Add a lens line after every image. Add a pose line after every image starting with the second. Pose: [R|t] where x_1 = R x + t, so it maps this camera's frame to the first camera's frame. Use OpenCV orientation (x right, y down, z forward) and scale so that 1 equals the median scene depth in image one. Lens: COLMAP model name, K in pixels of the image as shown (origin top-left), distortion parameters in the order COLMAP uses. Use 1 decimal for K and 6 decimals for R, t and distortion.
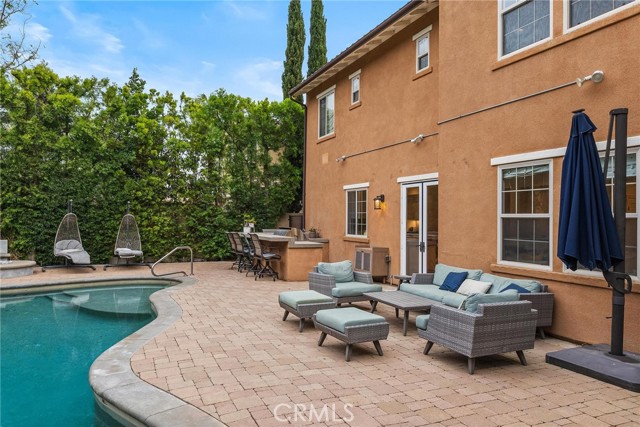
lens RADIAL K [[445.3, 0, 320.0], [0, 445.3, 213.5], [0, 0, 1]] dist [-0.007924, -0.001484]
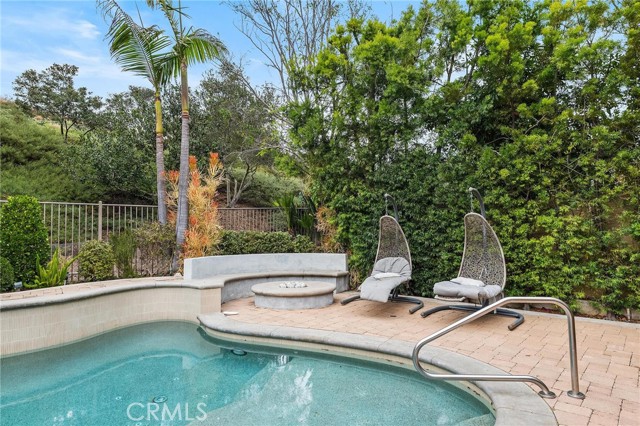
lens RADIAL K [[379.1, 0, 320.0], [0, 379.1, 213.0], [0, 0, 1]] dist [0.003281, 0.001007]
pose [[0.403613, -0.059216, -0.913012, -0.096731], [0.023248, 0.998245, -0.054467, 0.021246], [0.914634, 0.000758, 0.404281, 0.643483]]
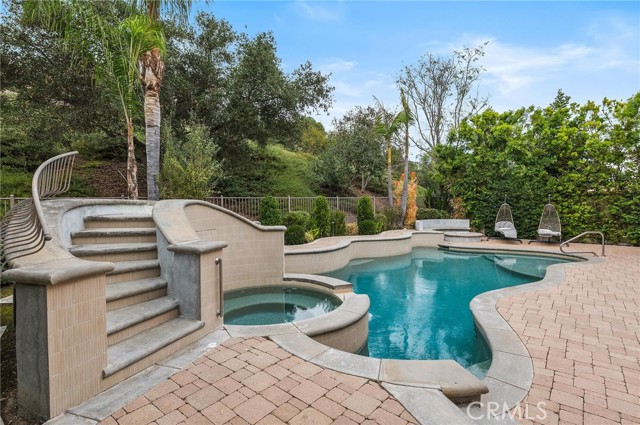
lens RADIAL K [[320.4, 0, 320.0], [0, 320.4, 212.5], [0, 0, 1]] dist [0.004981, 0.000434]
pose [[0.437125, 0.021374, -0.899147, 0.132651], [0.016149, 0.999370, 0.031608, -0.014486], [0.899256, -0.028337, 0.436505, -0.037651]]
